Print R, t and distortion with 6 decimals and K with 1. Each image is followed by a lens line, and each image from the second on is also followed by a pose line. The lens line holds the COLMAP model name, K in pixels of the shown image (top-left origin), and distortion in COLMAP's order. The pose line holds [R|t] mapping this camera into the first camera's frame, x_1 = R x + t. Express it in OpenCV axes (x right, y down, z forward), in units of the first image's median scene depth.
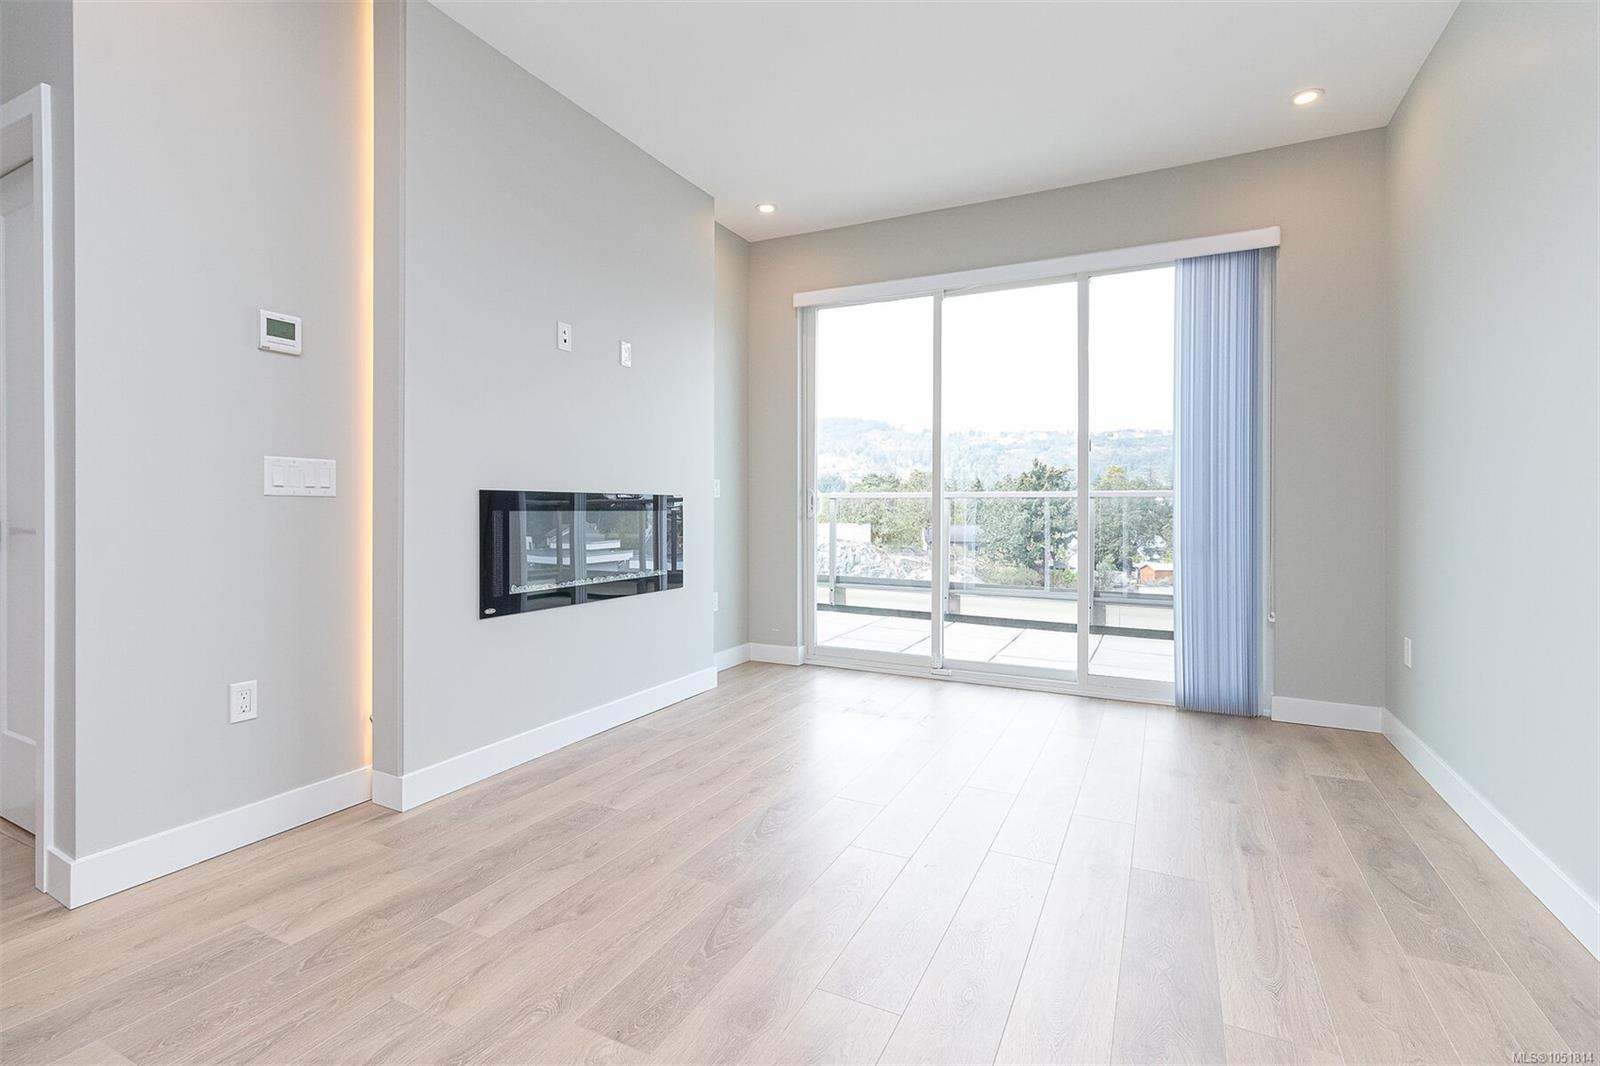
lens RADIAL K [[724.9, 0, 805.7], [0, 724.9, 507.5], [0, 0, 1]] dist [-0.001120, -0.000412]
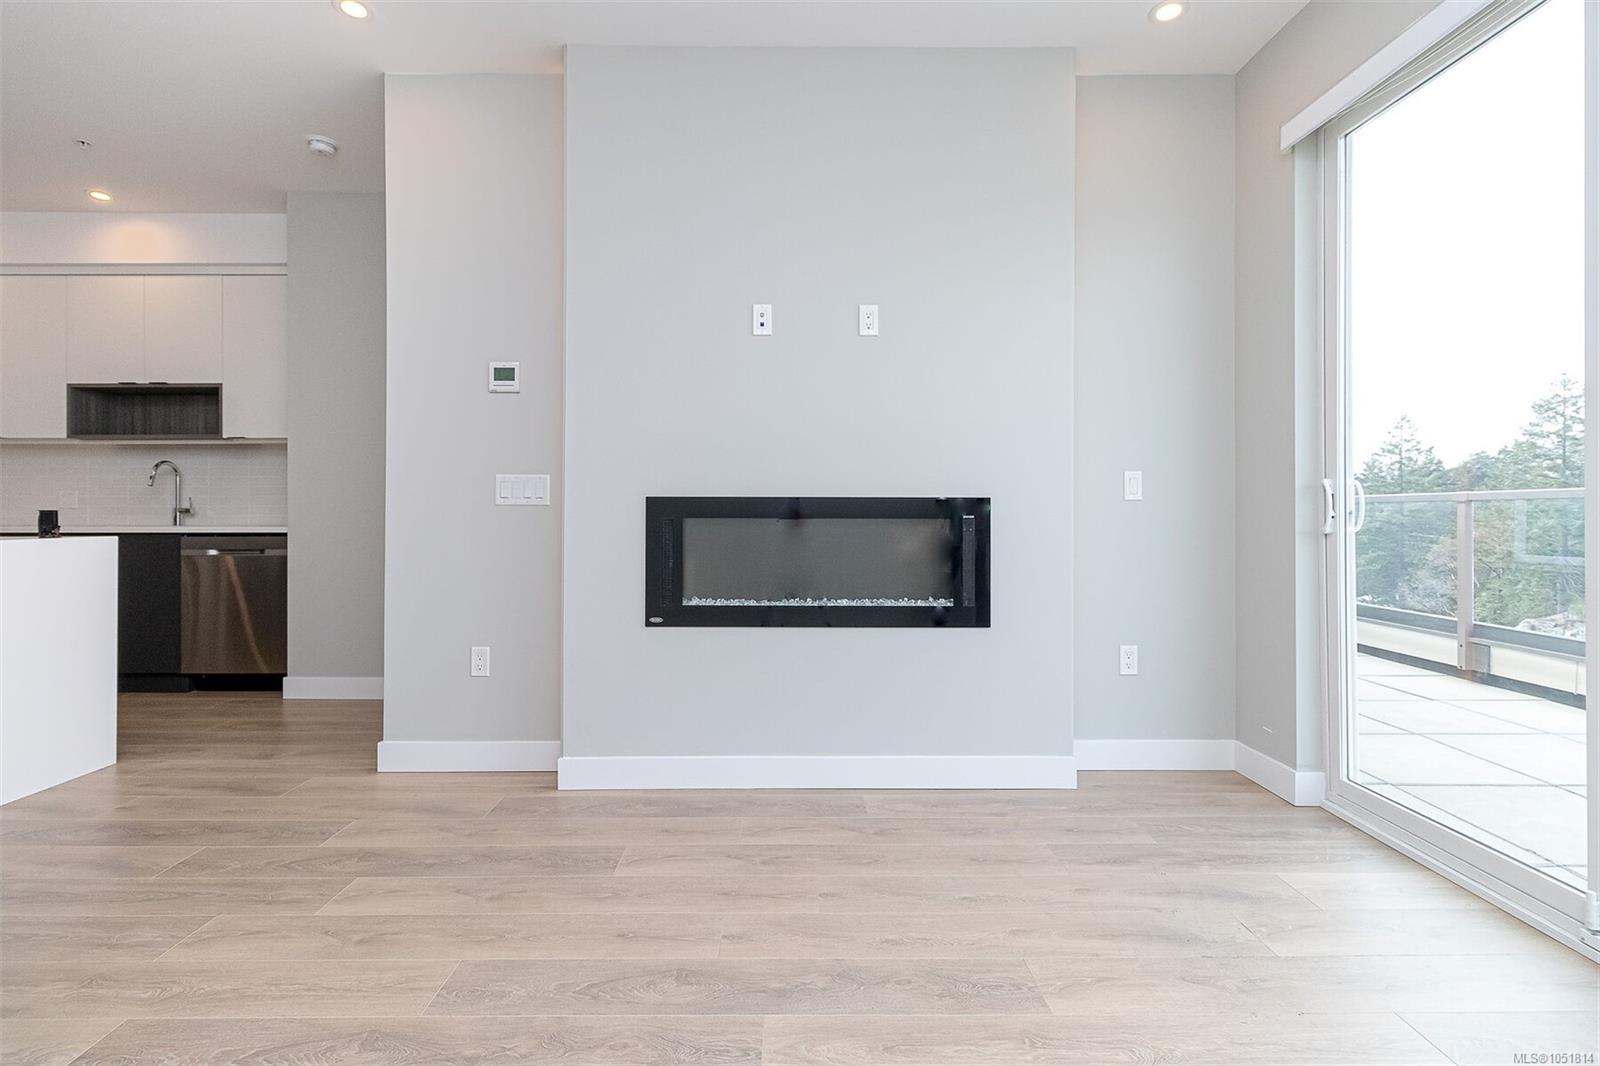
lens RADIAL K [[742.3, 0, 796.0], [0, 742.3, 509.8], [0, 0, 1]] dist [0.004226, 0.000171]
pose [[0.452741, -0.007620, -0.891610, 0.578502], [0.000141, 0.999964, -0.008474, 0.002385], [0.891642, 0.003711, 0.452726, 0.751712]]
